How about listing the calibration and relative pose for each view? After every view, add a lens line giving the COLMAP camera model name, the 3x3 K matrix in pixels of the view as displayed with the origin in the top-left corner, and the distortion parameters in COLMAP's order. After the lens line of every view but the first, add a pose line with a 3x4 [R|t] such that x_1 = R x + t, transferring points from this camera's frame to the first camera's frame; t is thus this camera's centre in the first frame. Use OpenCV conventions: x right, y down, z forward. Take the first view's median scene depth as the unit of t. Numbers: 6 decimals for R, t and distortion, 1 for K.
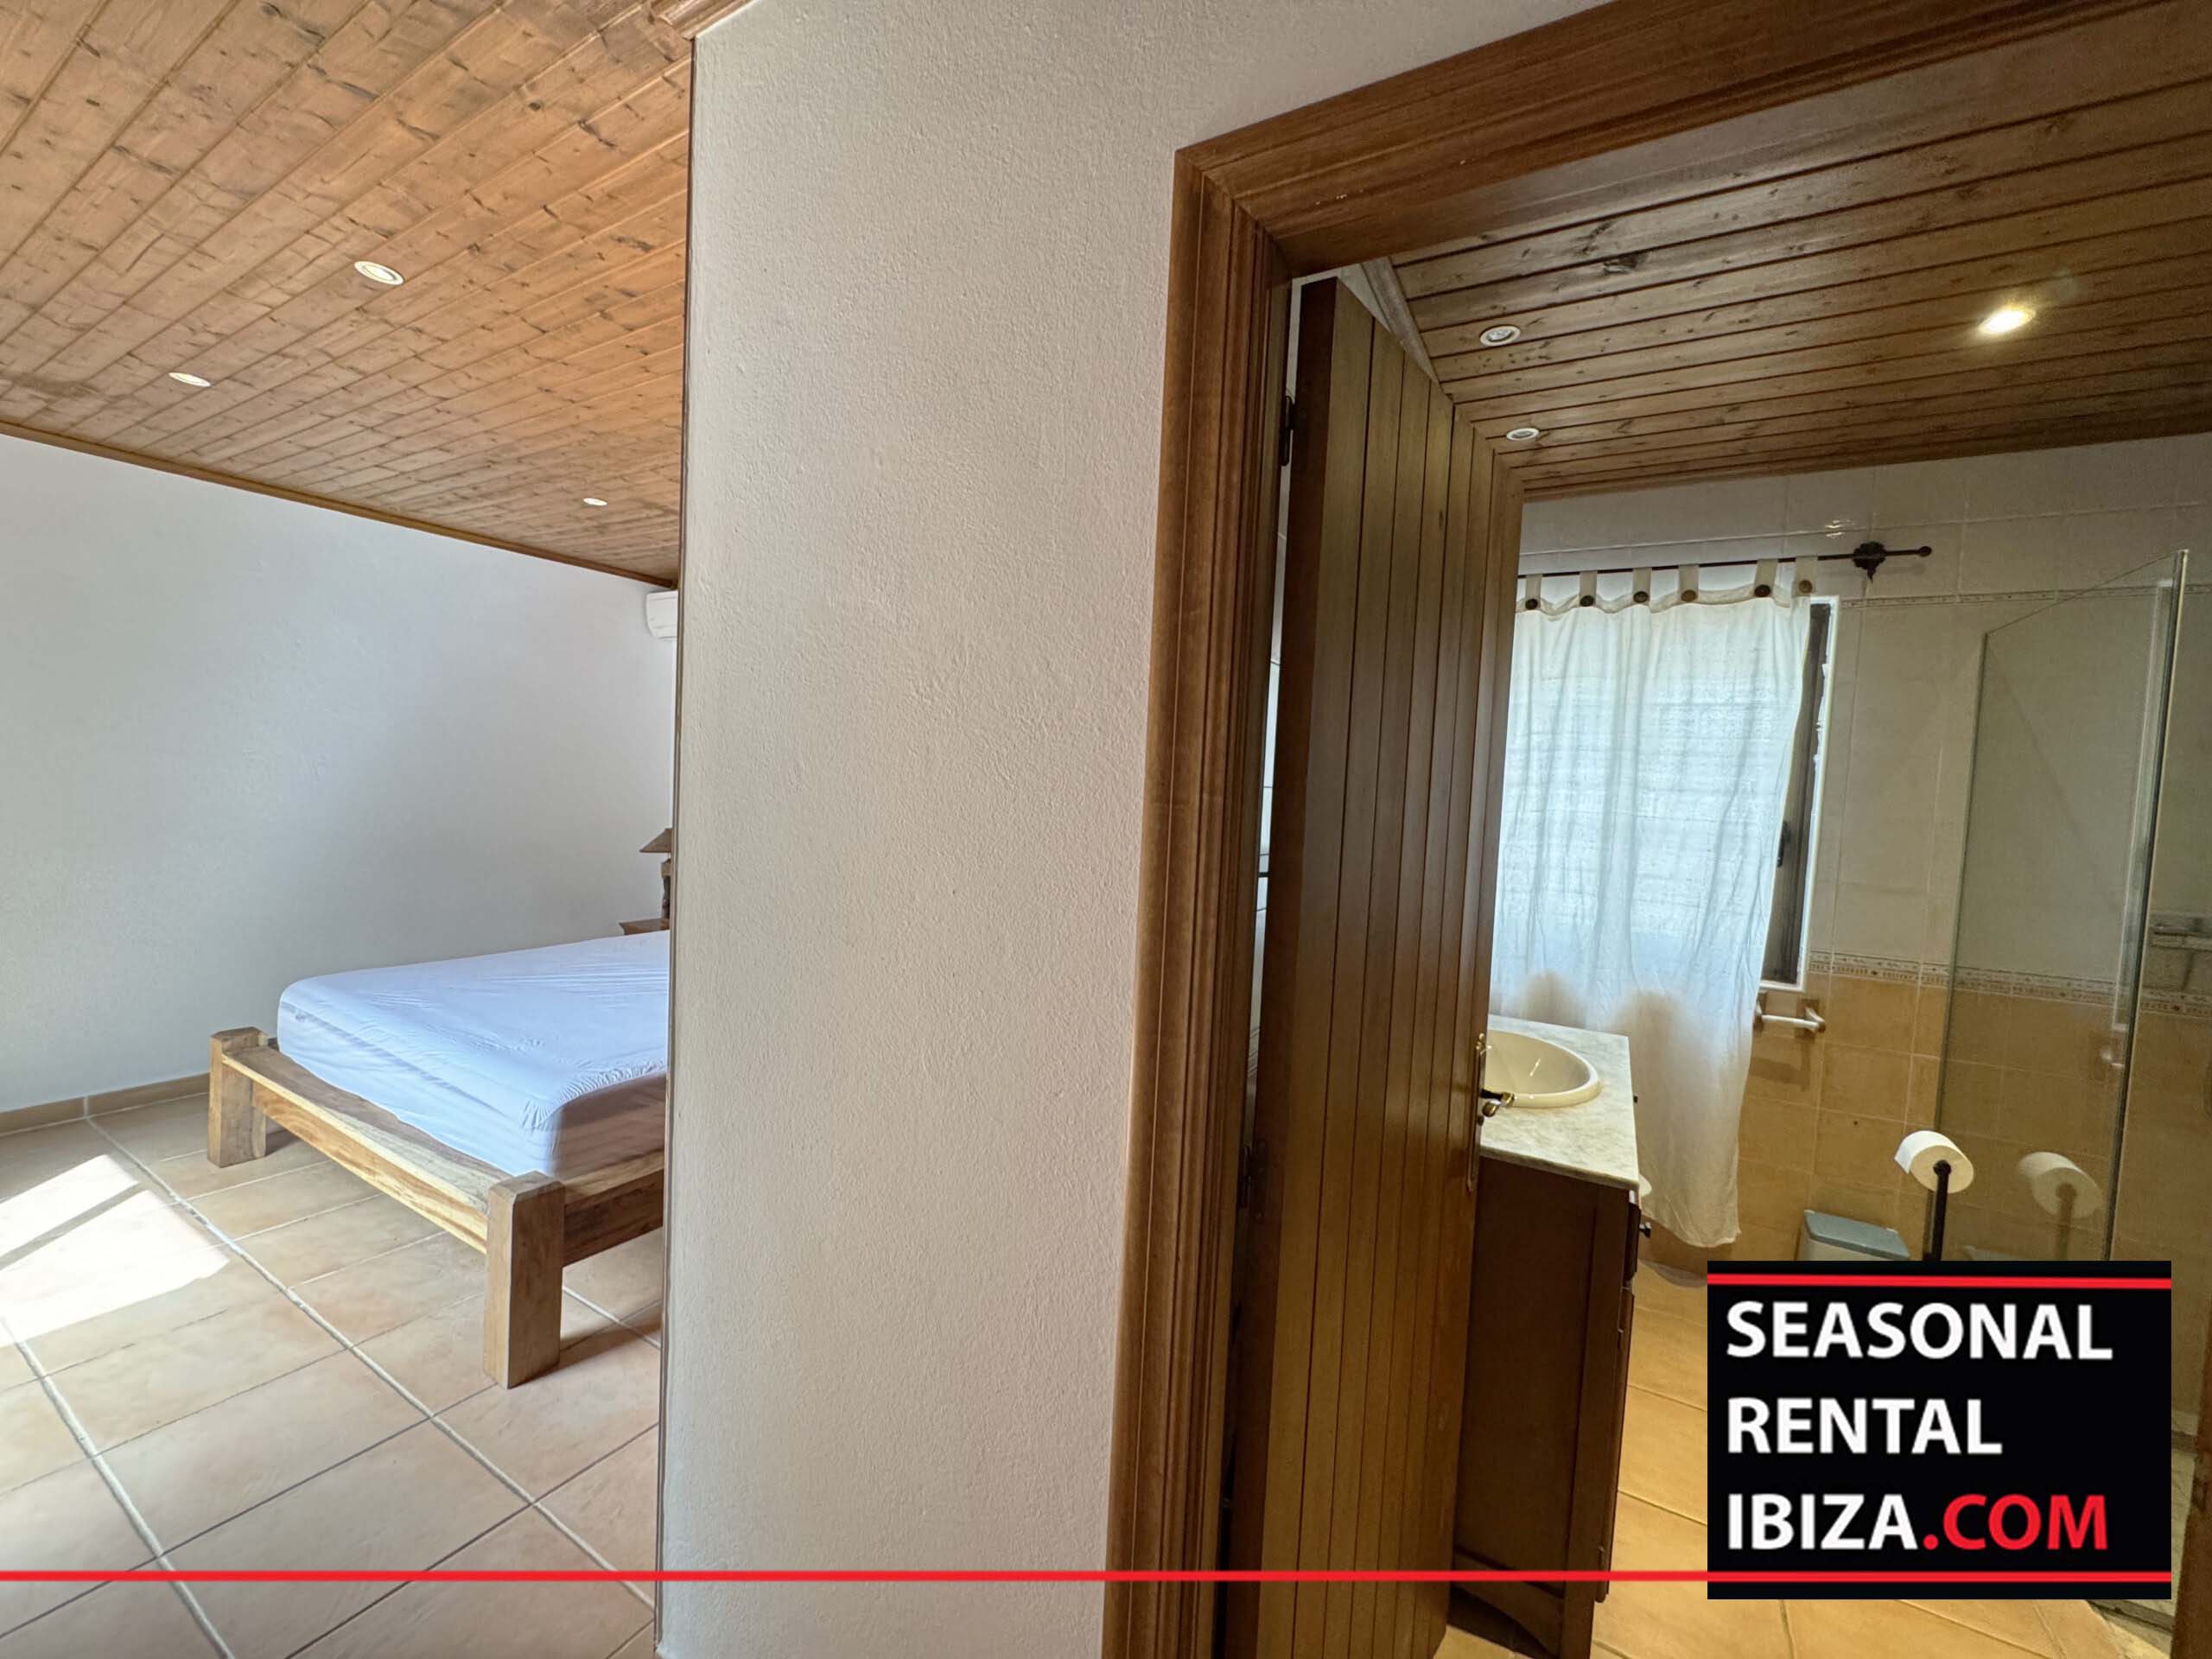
lens RADIAL K [[887.0, 0, 1105.3], [0, 887.0, 825.4], [0, 0, 1]] dist [-0.002959, 0.000132]
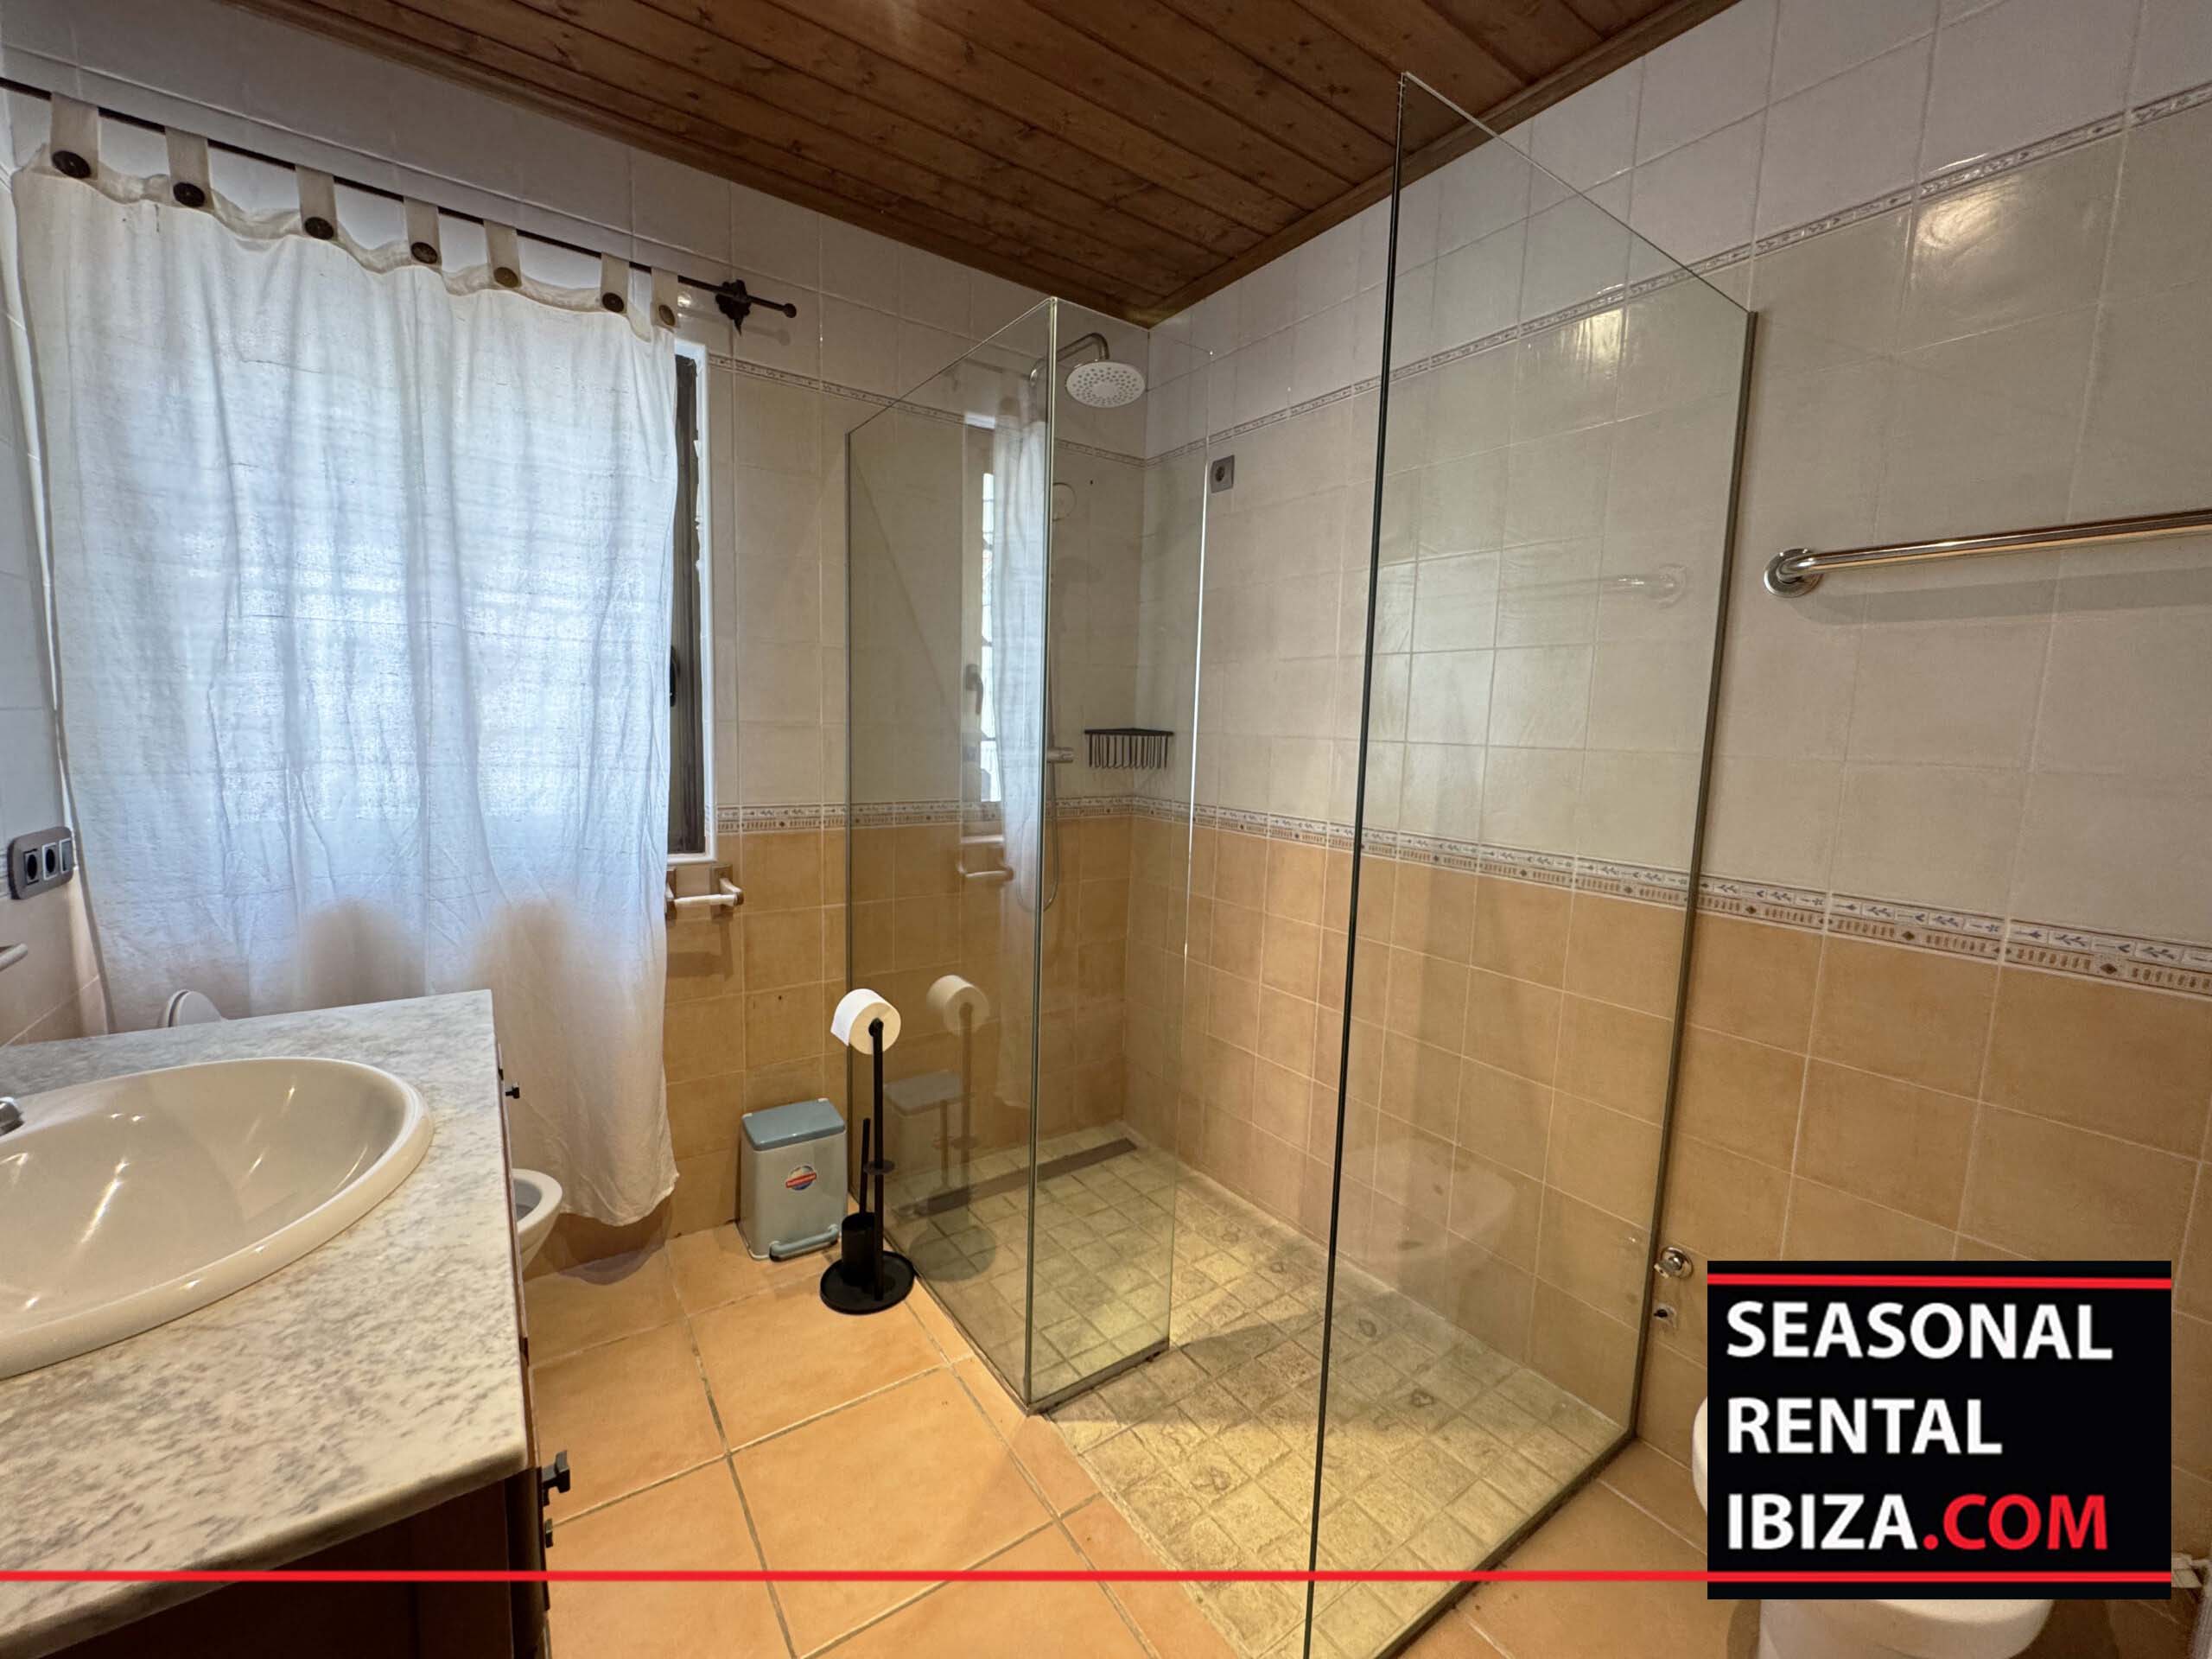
lens RADIAL K [[884.0, 0, 1100.3], [0, 884.0, 824.3], [0, 0, 1]] dist [-0.002447, -0.000361]
pose [[0.422849, -0.140131, 0.895300, 0.218643], [0.037174, 0.989822, 0.137368, 0.057421], [-0.905437, -0.024804, 0.423755, 0.338155]]
